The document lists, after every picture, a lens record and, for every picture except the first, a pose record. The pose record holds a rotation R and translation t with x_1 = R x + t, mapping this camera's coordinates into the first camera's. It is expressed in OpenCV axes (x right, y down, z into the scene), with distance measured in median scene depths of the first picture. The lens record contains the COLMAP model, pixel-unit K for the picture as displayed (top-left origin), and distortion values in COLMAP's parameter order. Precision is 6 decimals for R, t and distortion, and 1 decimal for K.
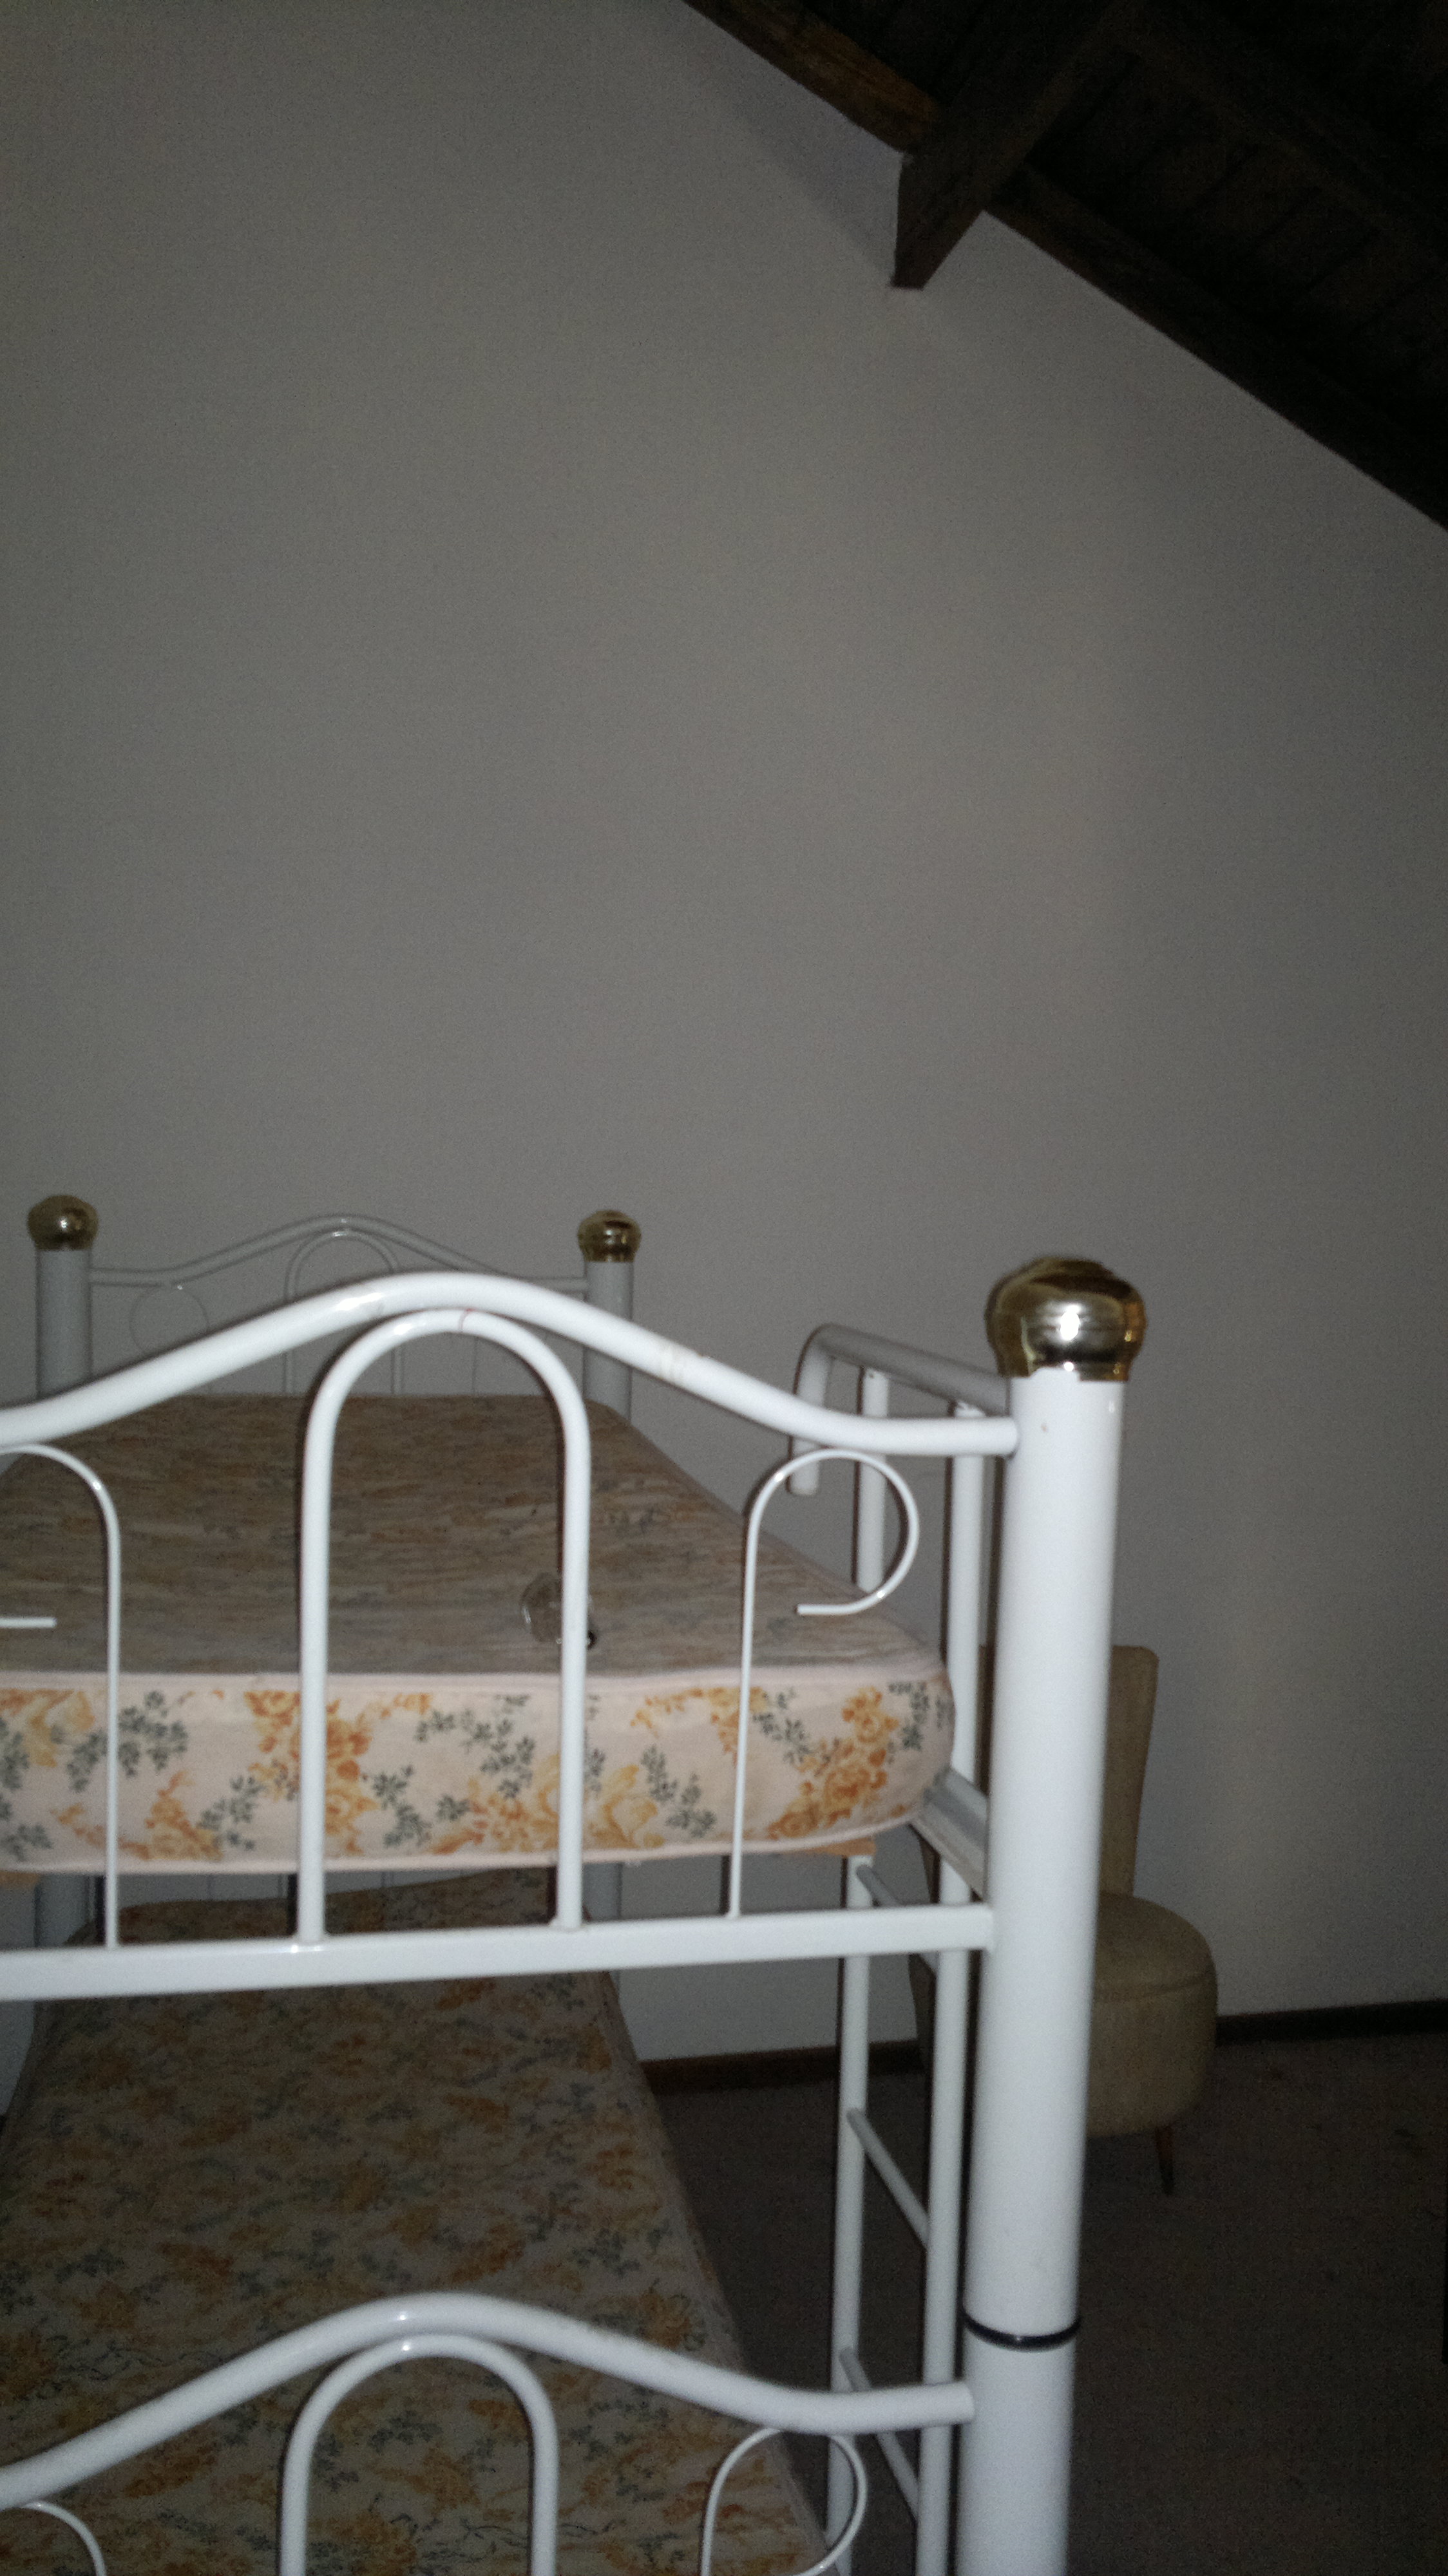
lens RADIAL K [[2063.8, 0, 826.2], [0, 2063.8, 1295.3], [0, 0, 1]] dist [0.135272, -0.210660]
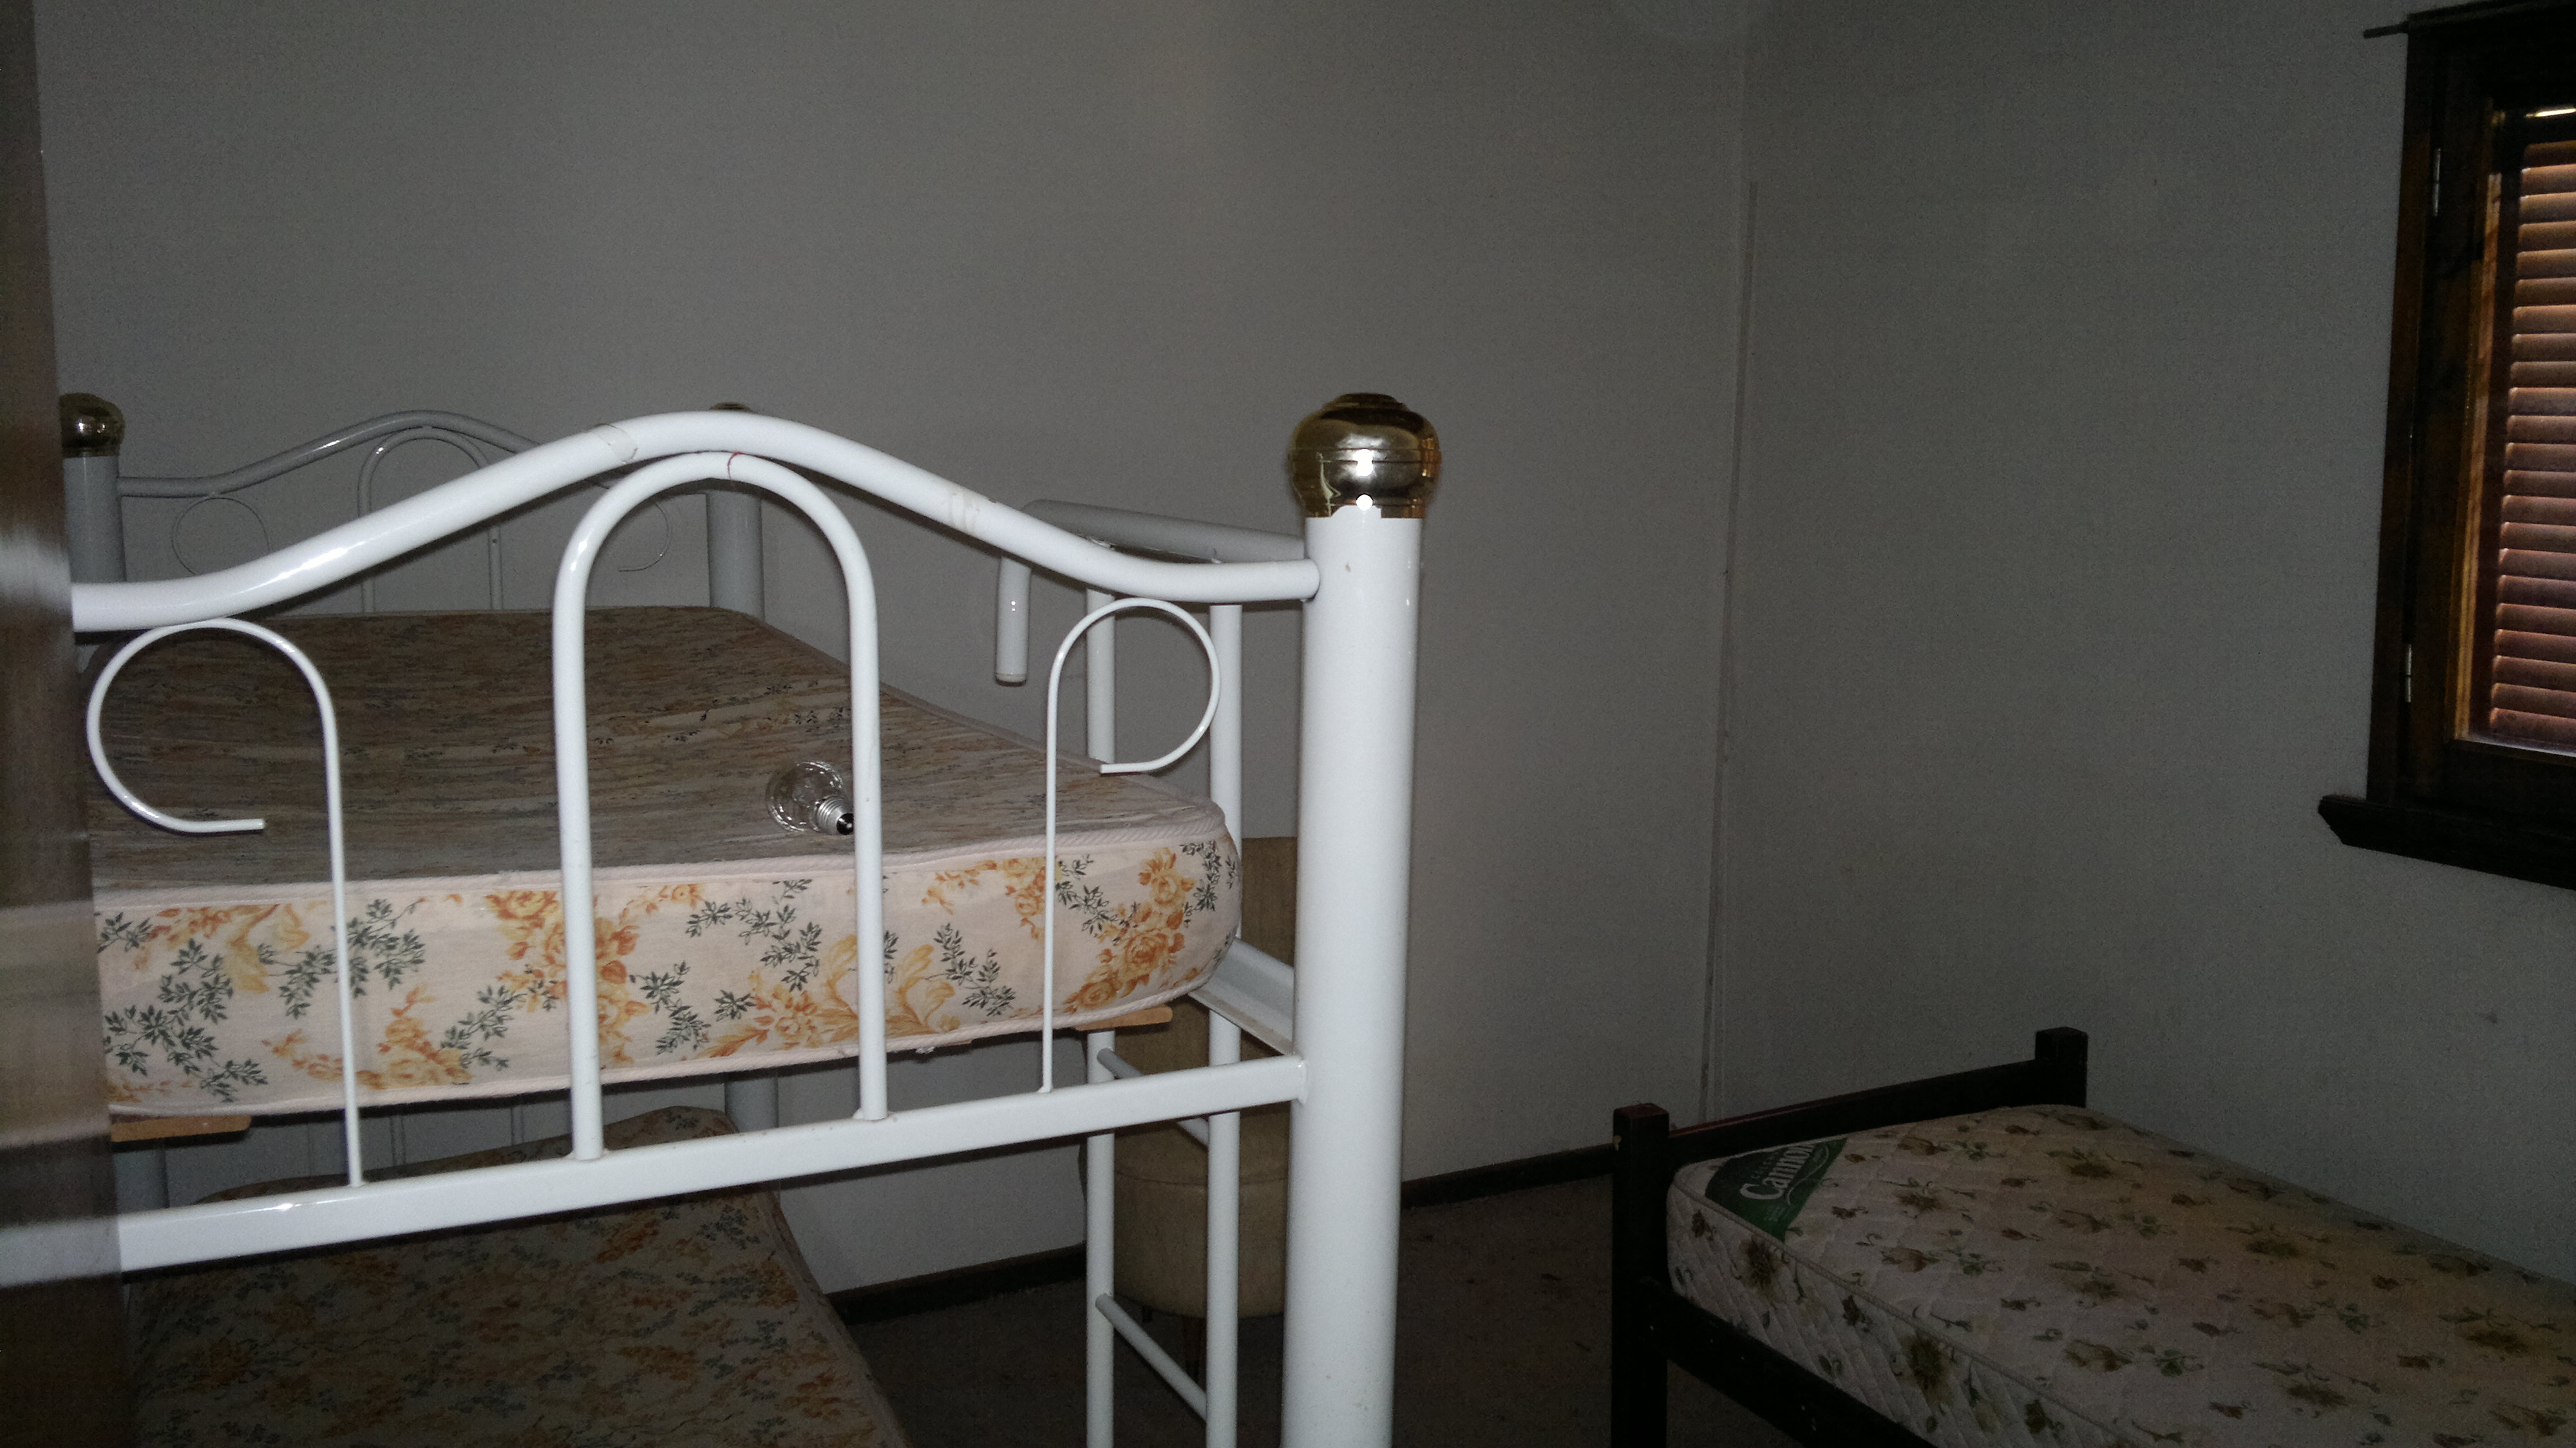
lens RADIAL K [[2063.8, 0, 1287.6], [0, 2063.8, 657.9], [0, 0, 1]] dist [0.135272, -0.210660]
pose [[0.973622, -0.046916, 0.223292, -0.137960], [0.034690, 0.997692, 0.058365, 0.048694], [-0.225514, -0.049079, 0.973003, 0.062143]]
